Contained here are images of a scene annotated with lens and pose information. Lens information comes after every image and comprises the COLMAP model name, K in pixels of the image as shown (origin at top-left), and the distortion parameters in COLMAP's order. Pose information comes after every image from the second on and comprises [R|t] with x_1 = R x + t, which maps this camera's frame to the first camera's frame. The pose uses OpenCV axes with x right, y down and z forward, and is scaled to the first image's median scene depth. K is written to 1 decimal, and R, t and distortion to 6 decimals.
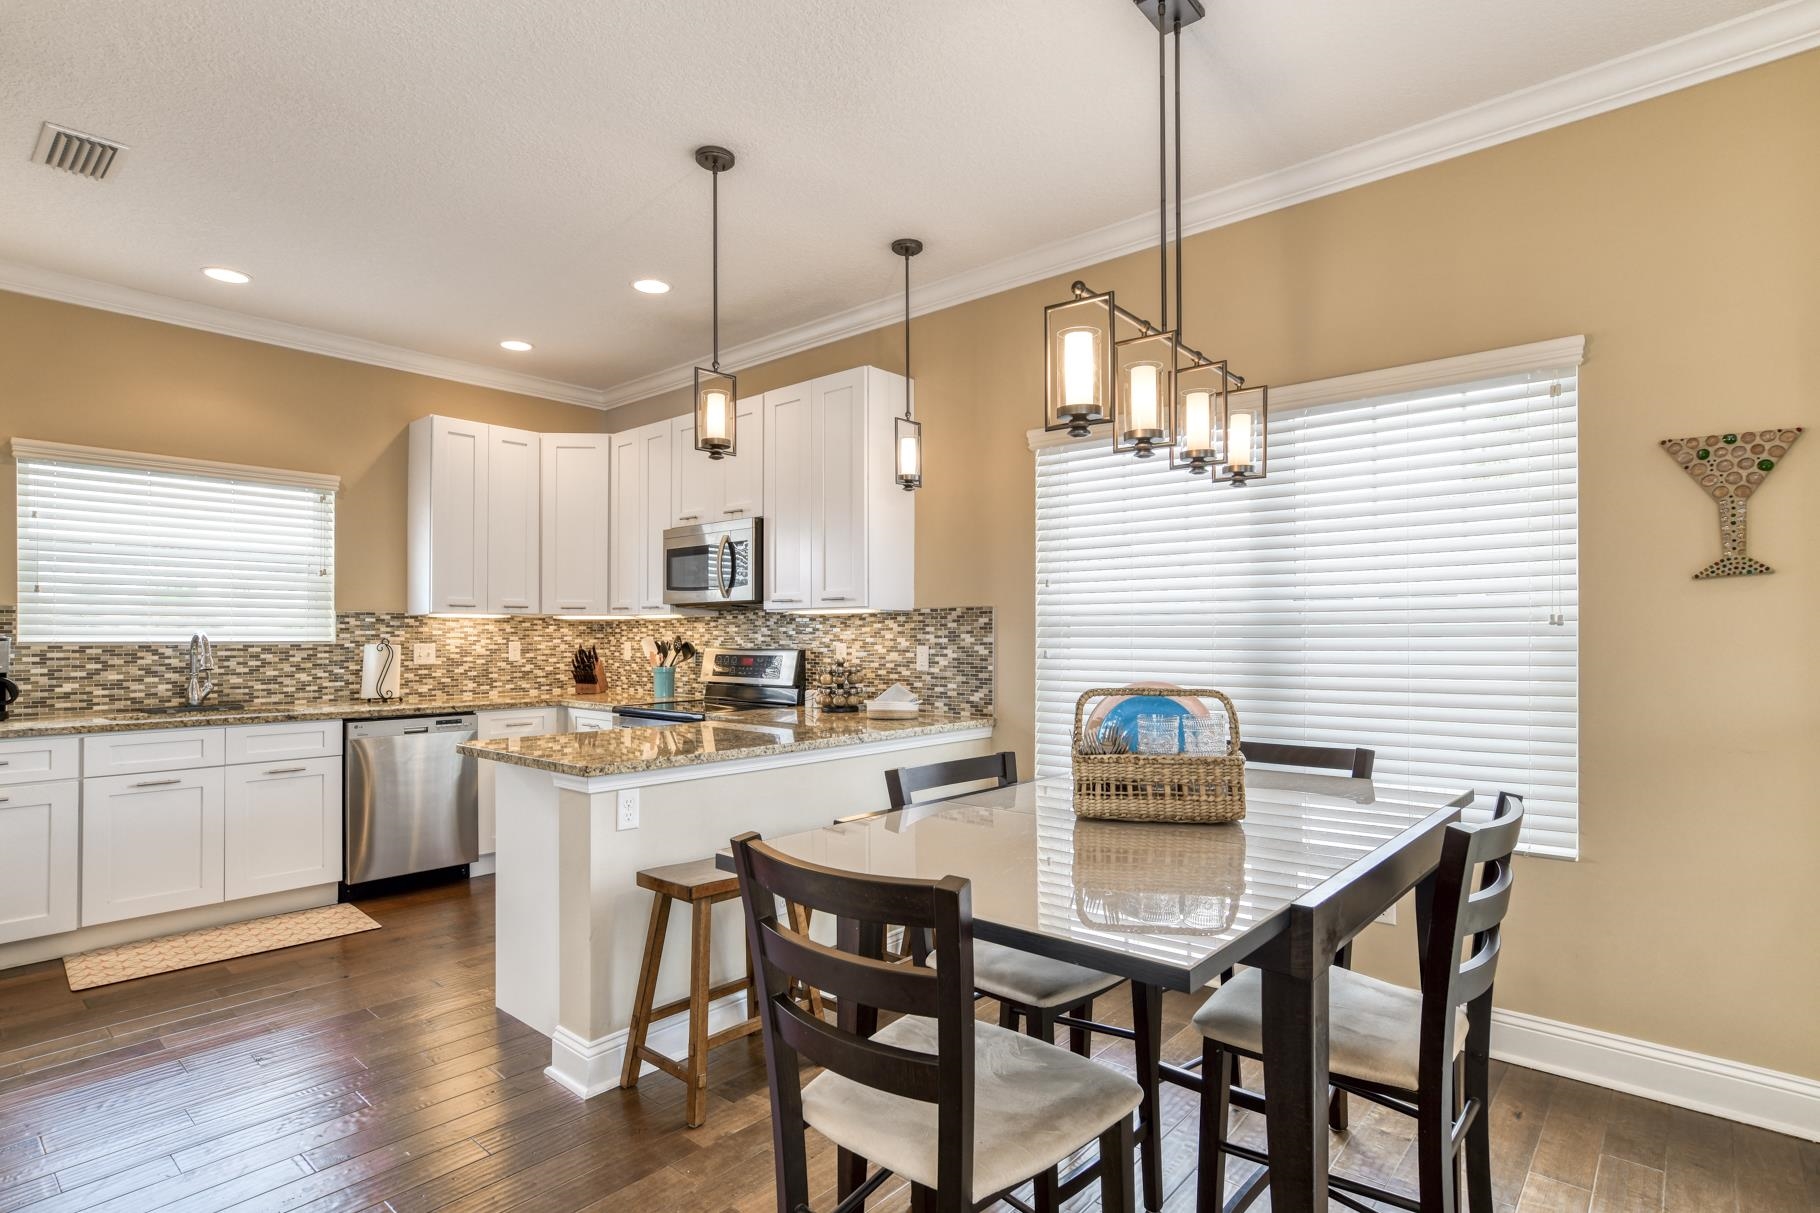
lens RADIAL K [[917.7, 0, 905.6], [0, 917.7, 630.1], [0, 0, 1]] dist [-0.027296, 0.020458]
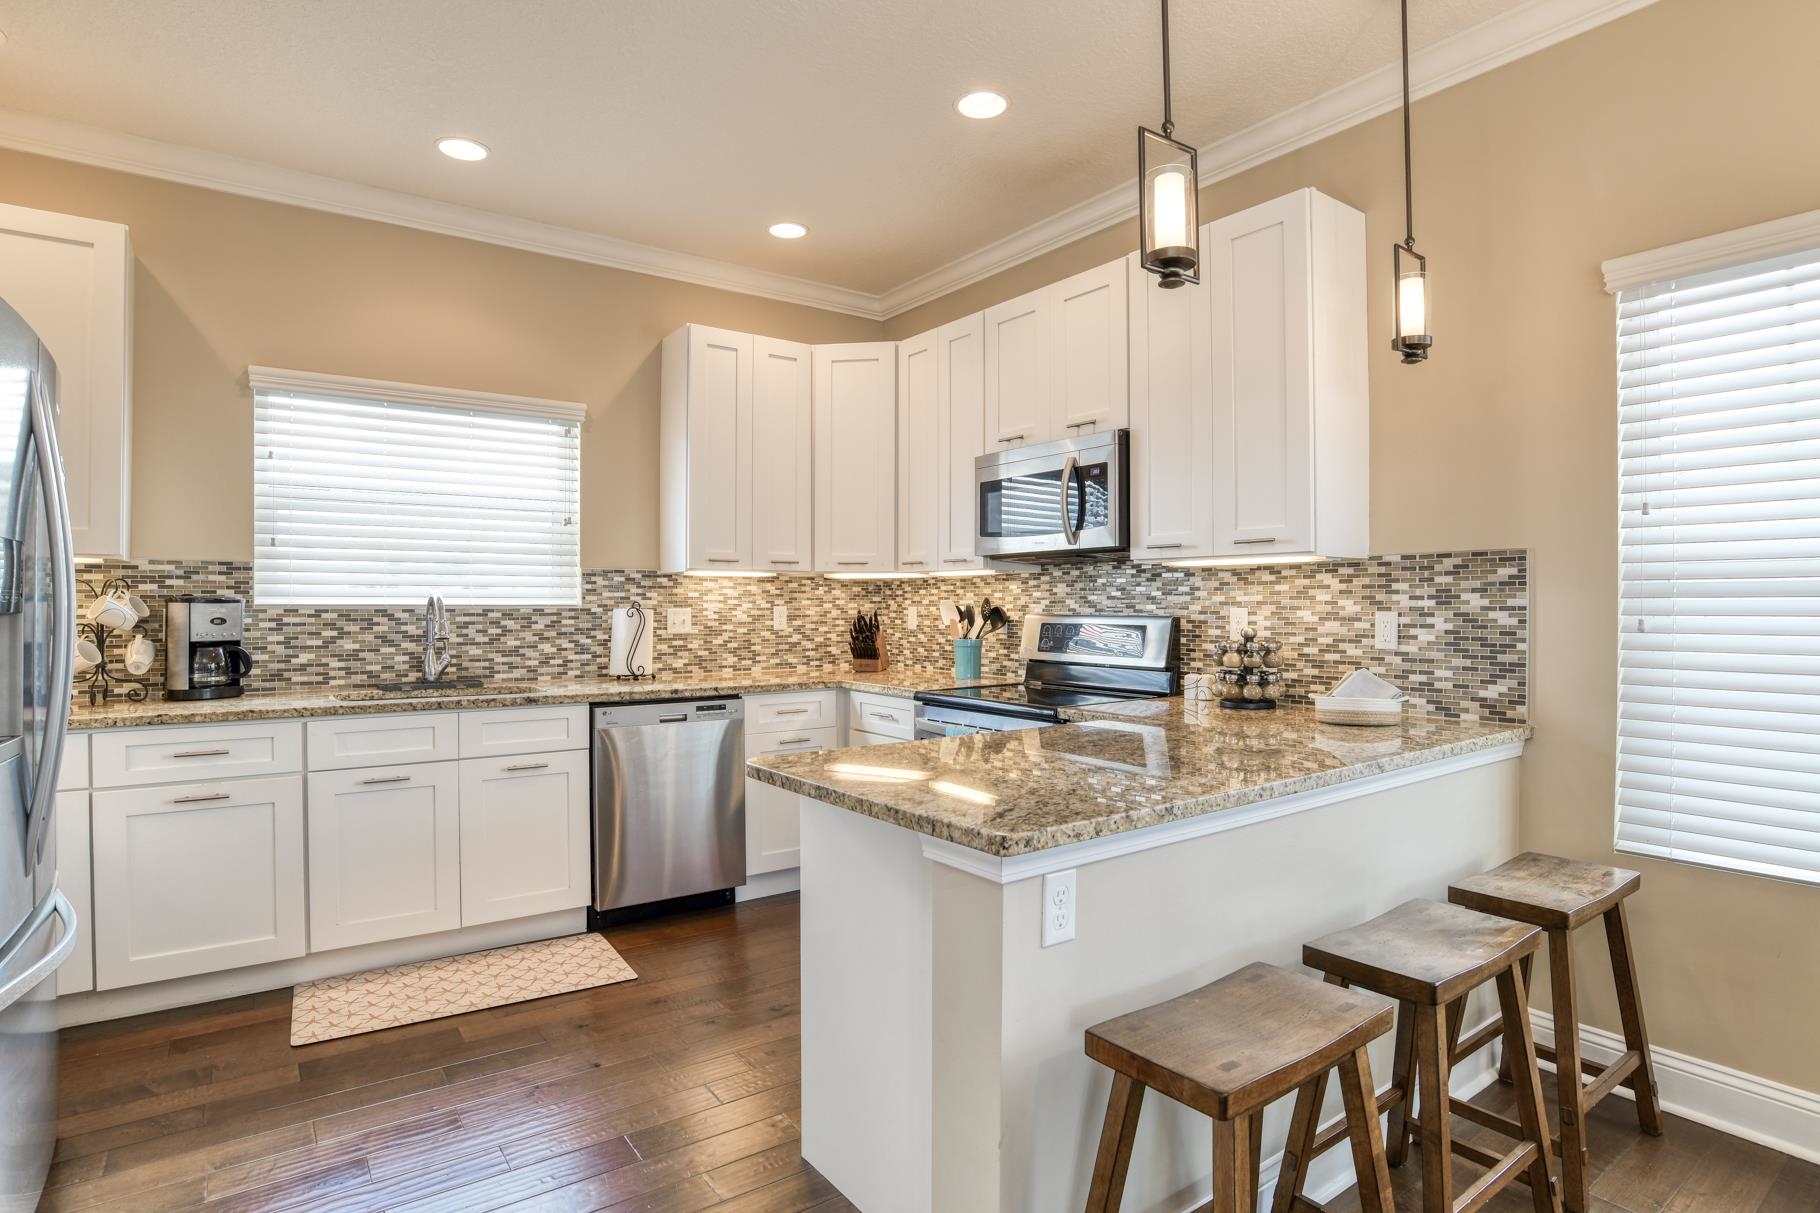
lens RADIAL K [[936.5, 0, 910.0], [0, 936.5, 606.5], [0, 0, 1]] dist [-0.078011, 0.030618]
pose [[0.975006, 0.001072, -0.222176, -0.165168], [0.000991, 0.999957, 0.009175, 0.006911], [0.222177, -0.009166, 0.974963, 0.273294]]
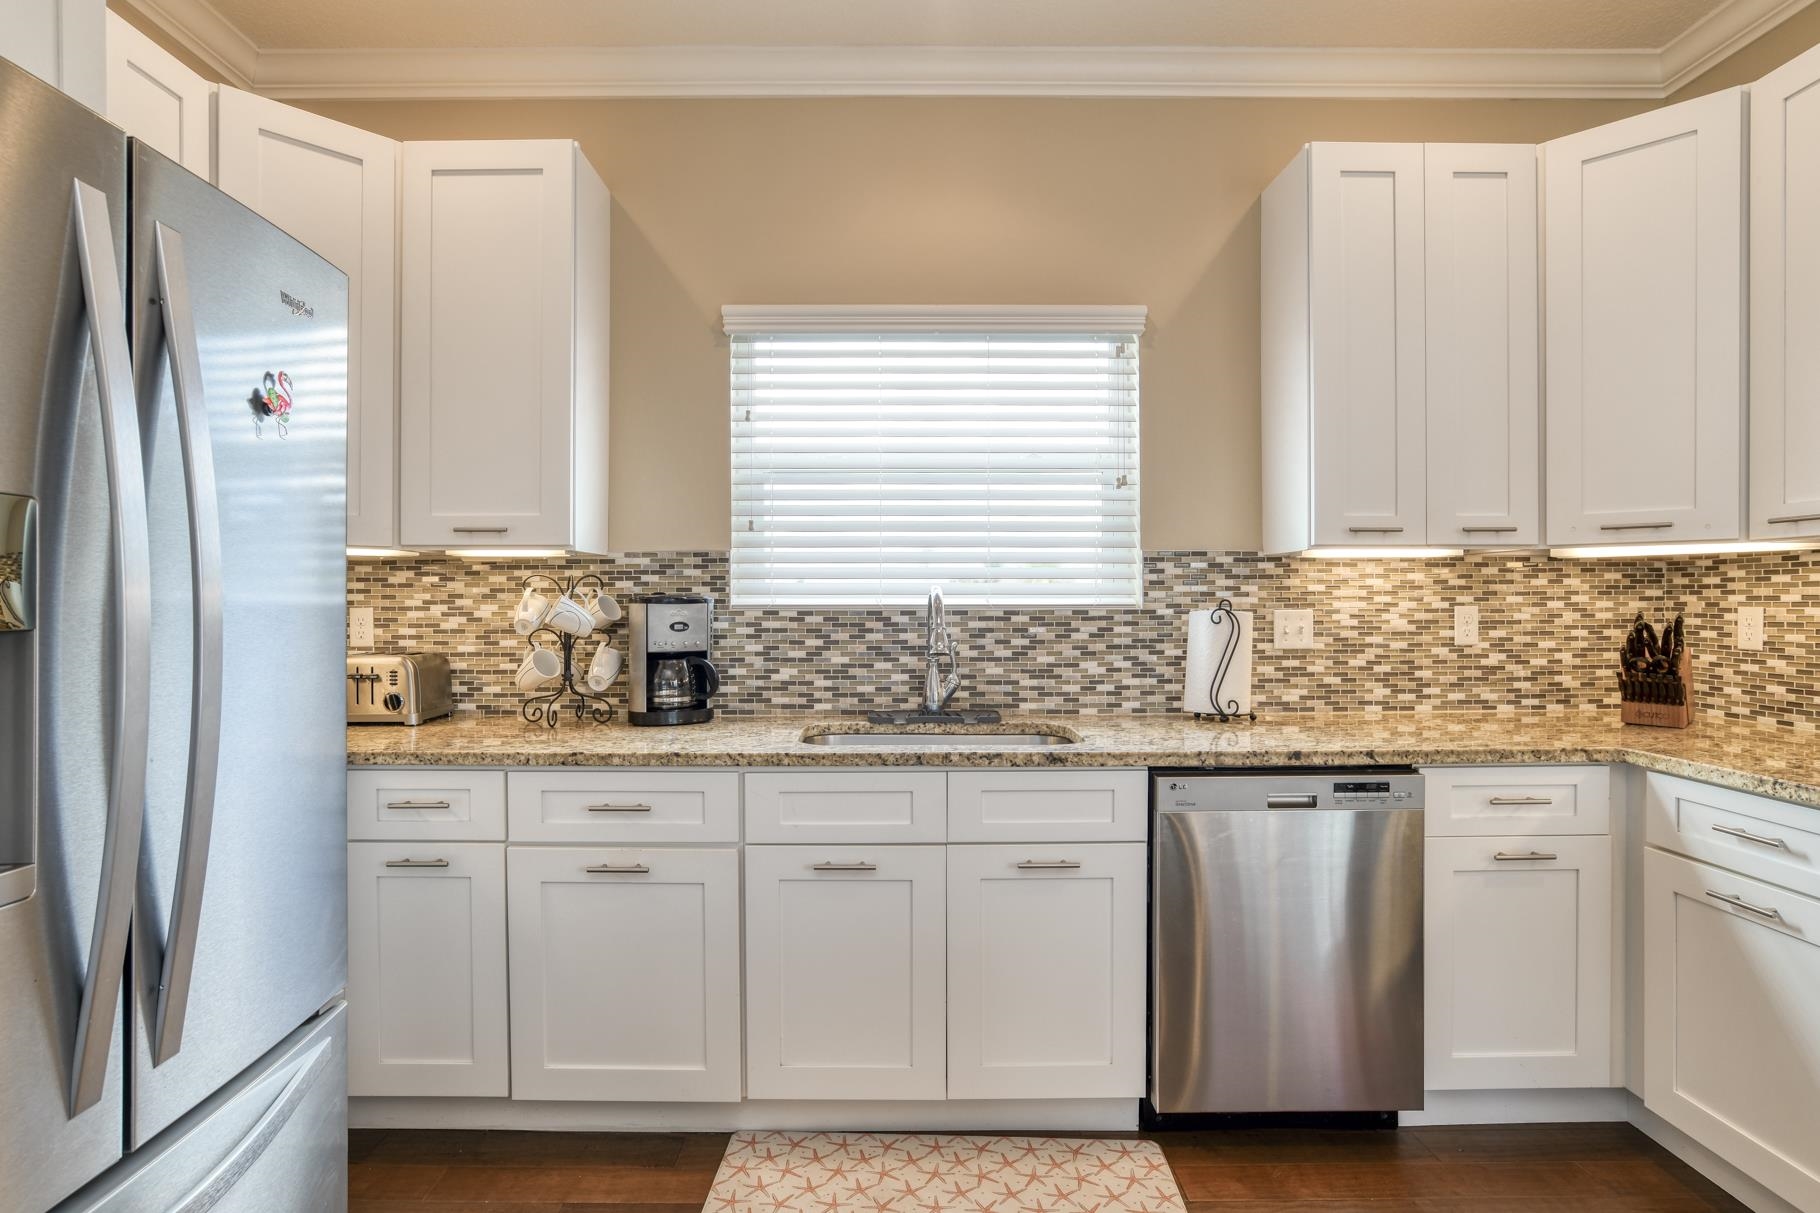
lens RADIAL K [[897.0, 0, 910.0], [0, 897.0, 606.5], [0, 0, 1]] dist [-0.044018, 0.023371]
pose [[0.667458, 0.003774, -0.744638, -0.344640], [0.007930, 0.999894, 0.012176, 0.006278], [0.744605, -0.014032, 0.667358, 0.581650]]
